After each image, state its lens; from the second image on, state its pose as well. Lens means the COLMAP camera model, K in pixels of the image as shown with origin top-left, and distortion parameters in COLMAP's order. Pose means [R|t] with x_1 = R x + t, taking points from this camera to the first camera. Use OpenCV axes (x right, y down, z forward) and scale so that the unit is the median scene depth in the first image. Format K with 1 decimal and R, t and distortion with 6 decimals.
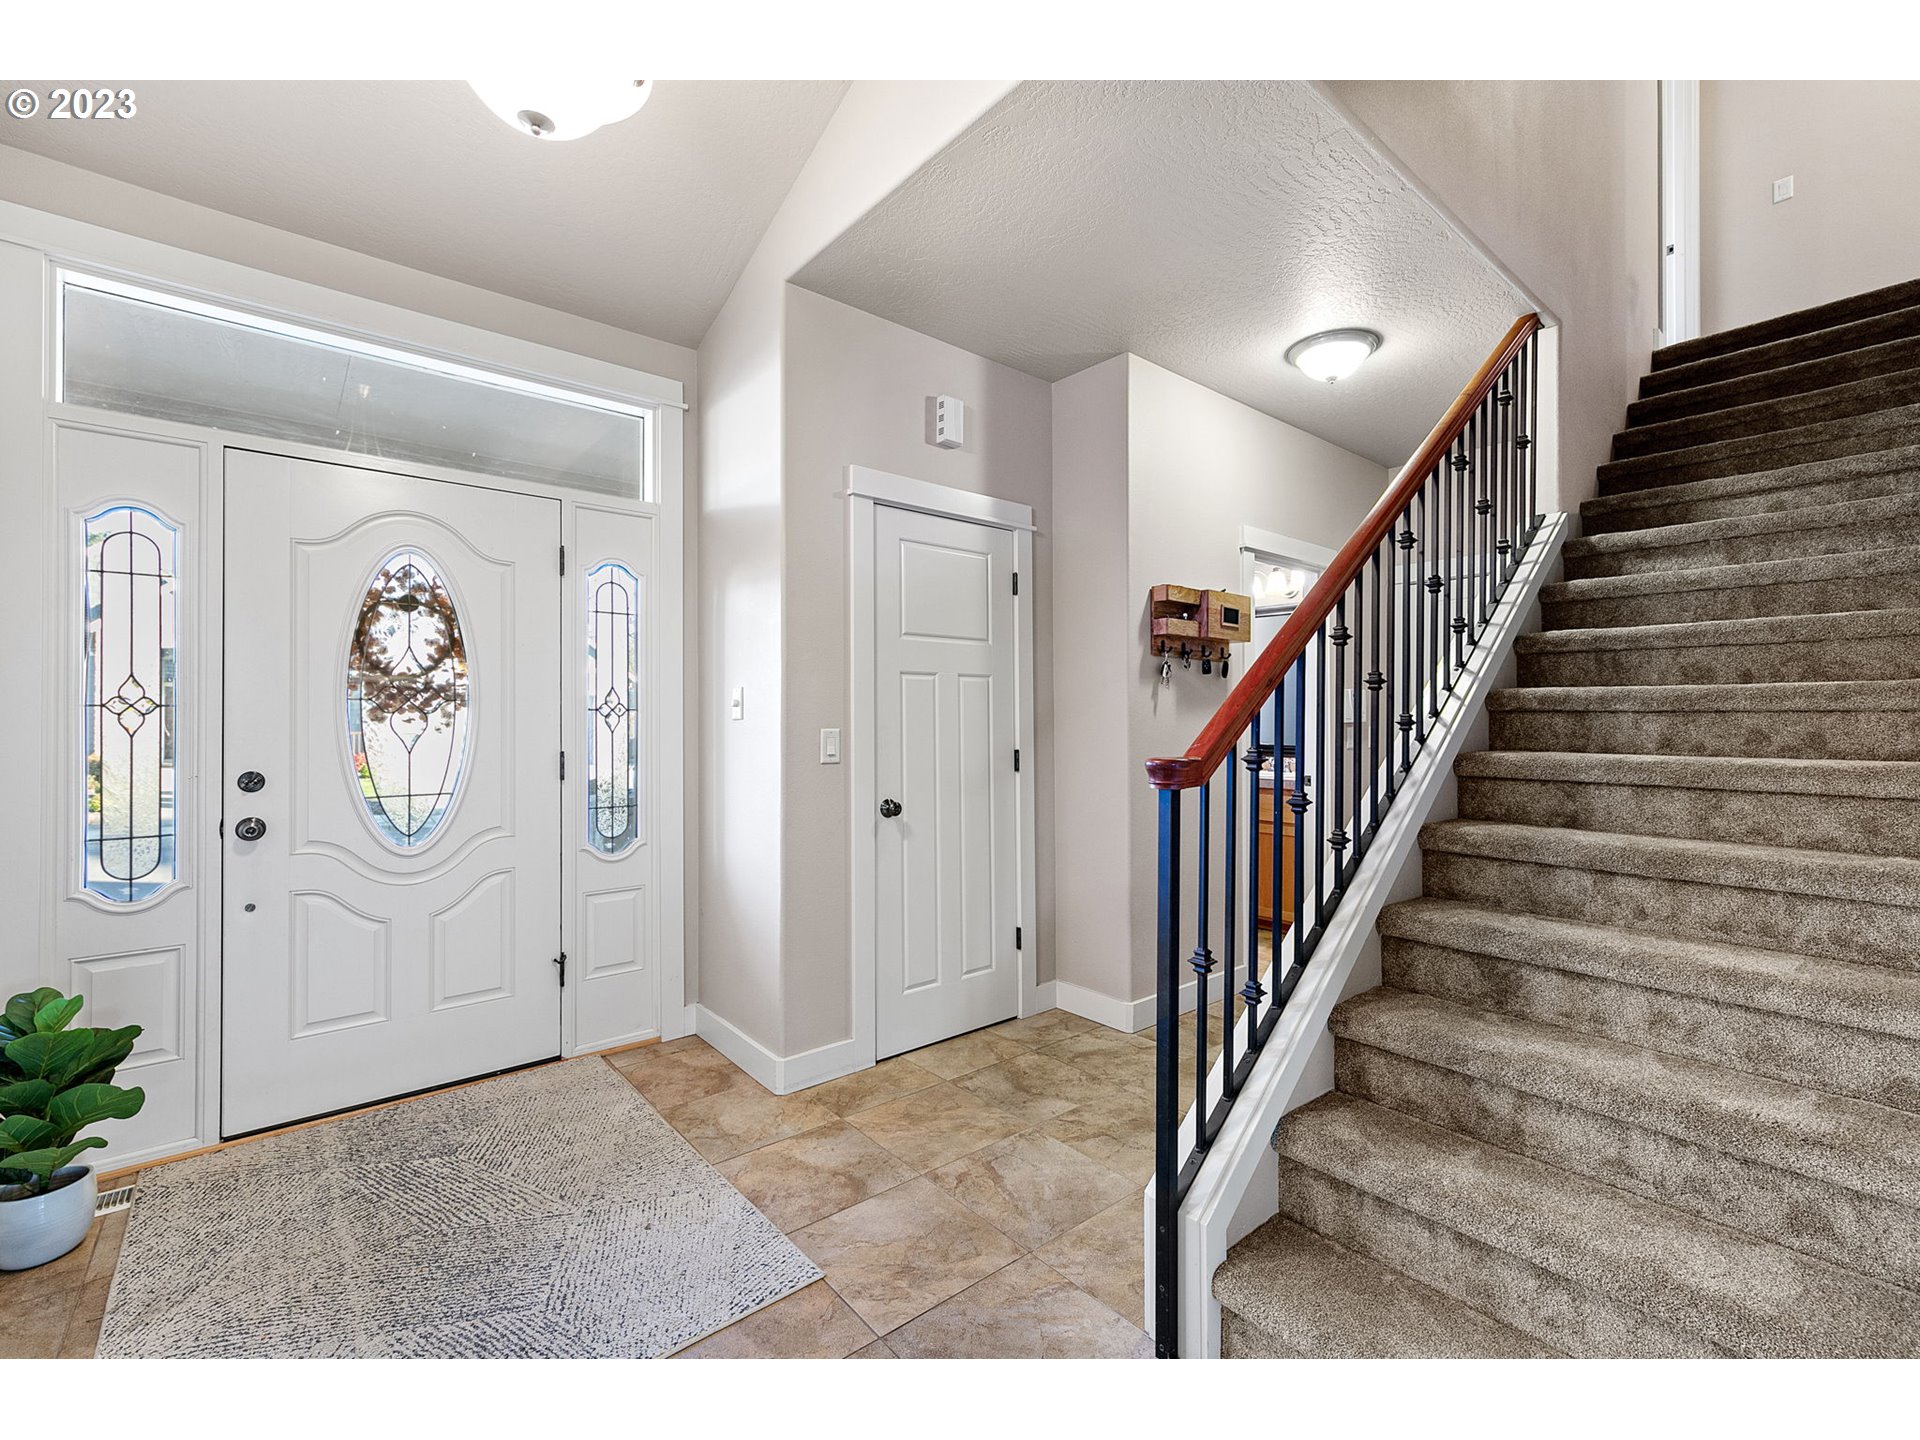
lens RADIAL K [[828.5, 0, 985.3], [0, 828.5, 710.6], [0, 0, 1]] dist [0.001925, 0.000199]
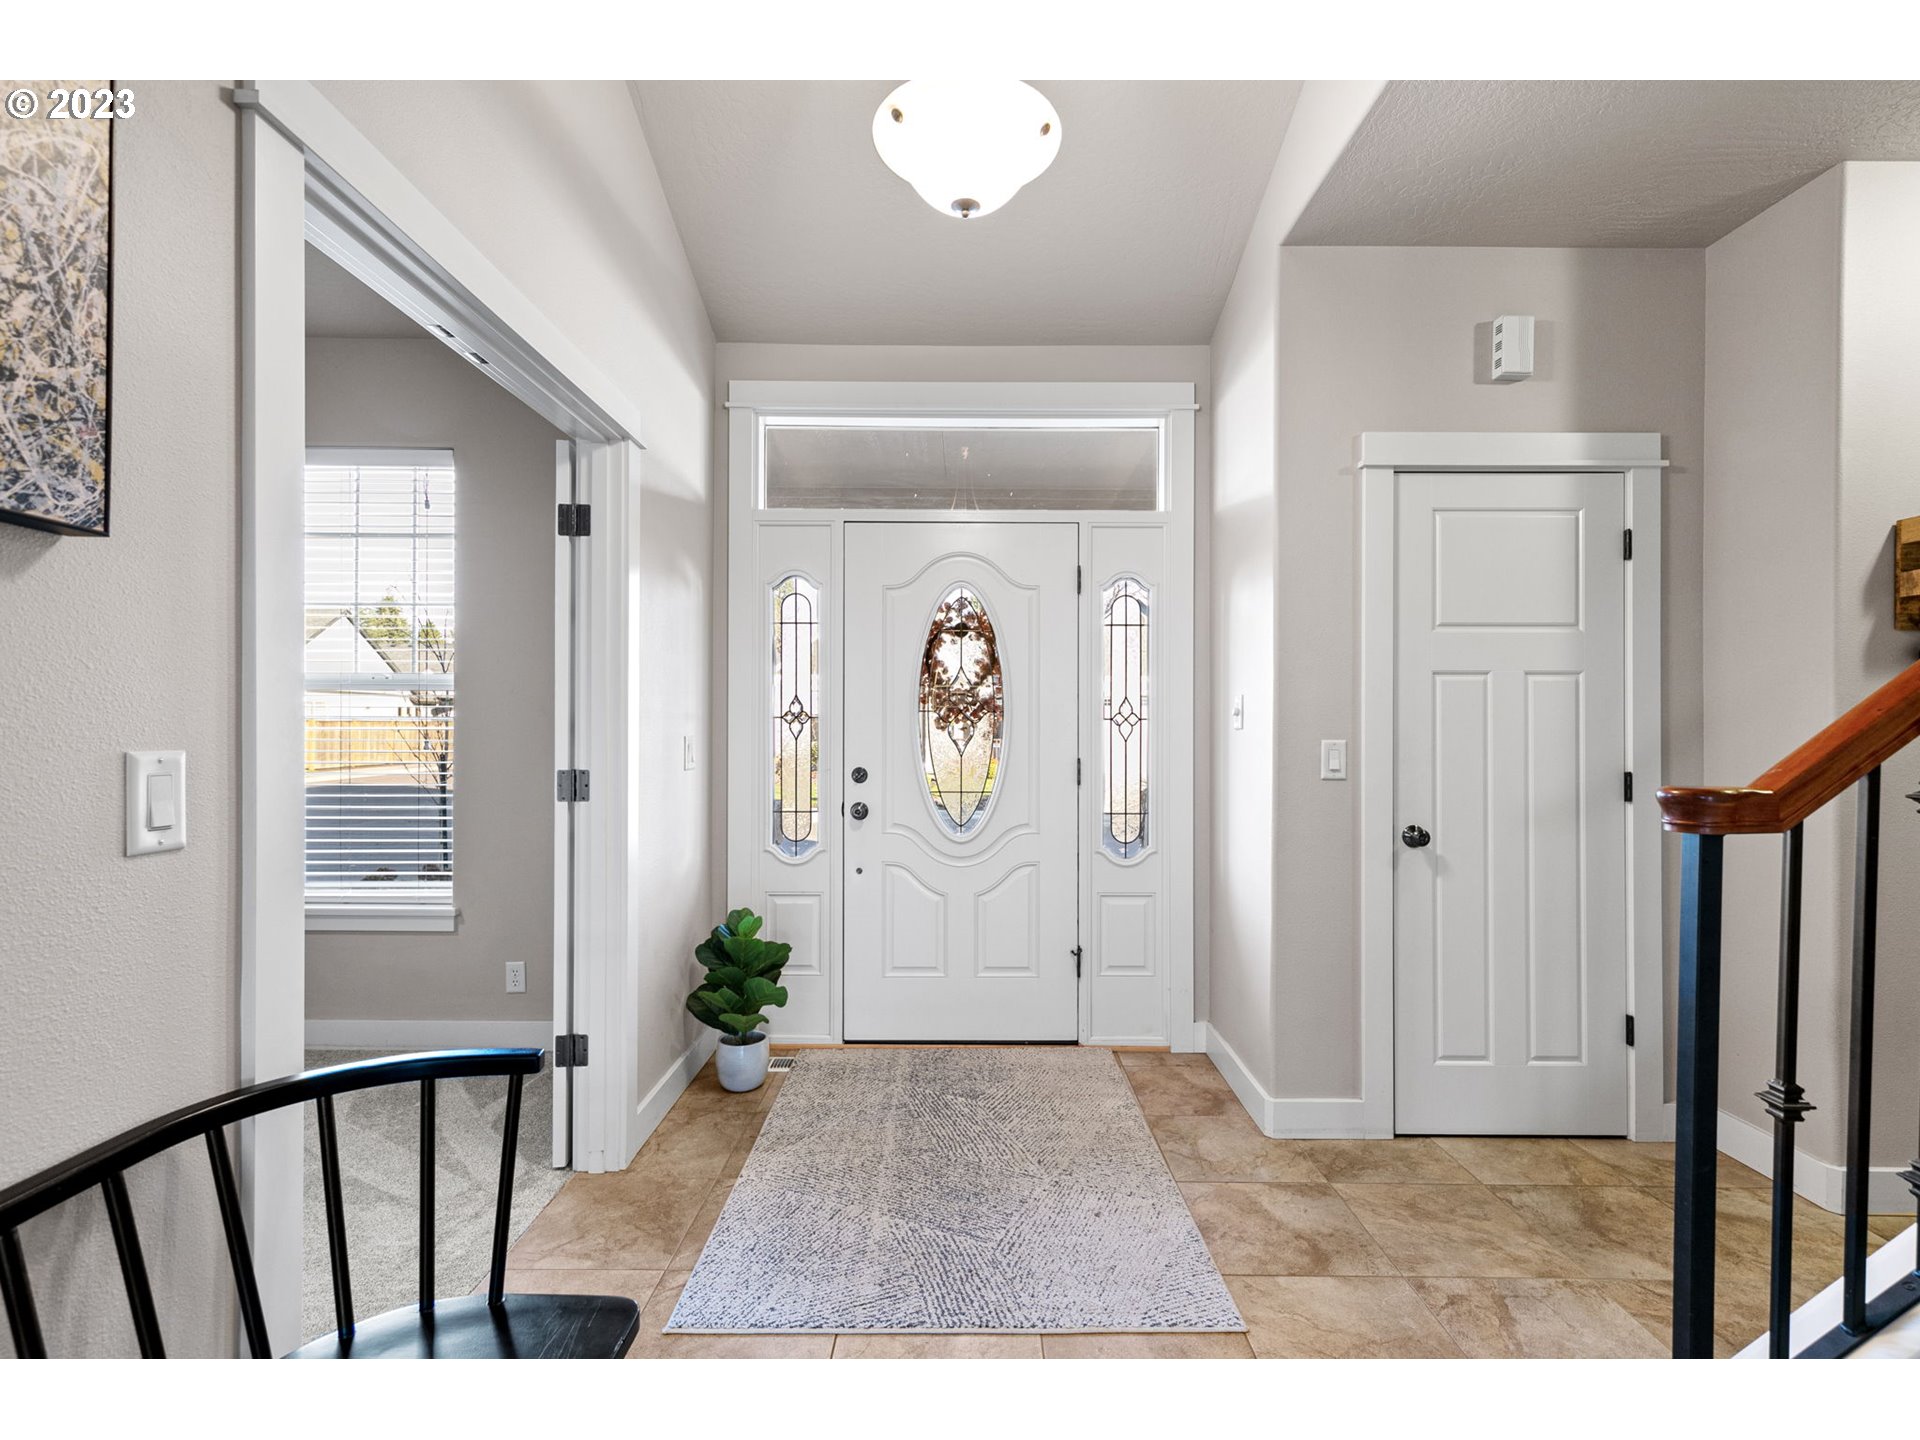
lens RADIAL K [[892.9, 0, 962.3], [0, 892.9, 728.4], [0, 0, 1]] dist [0.004643, 0.000521]
pose [[0.762414, 0.003370, -0.647080, 0.130663], [0.002779, 0.999960, 0.008481, 0.000517], [0.647083, -0.008265, 0.762375, 0.025400]]
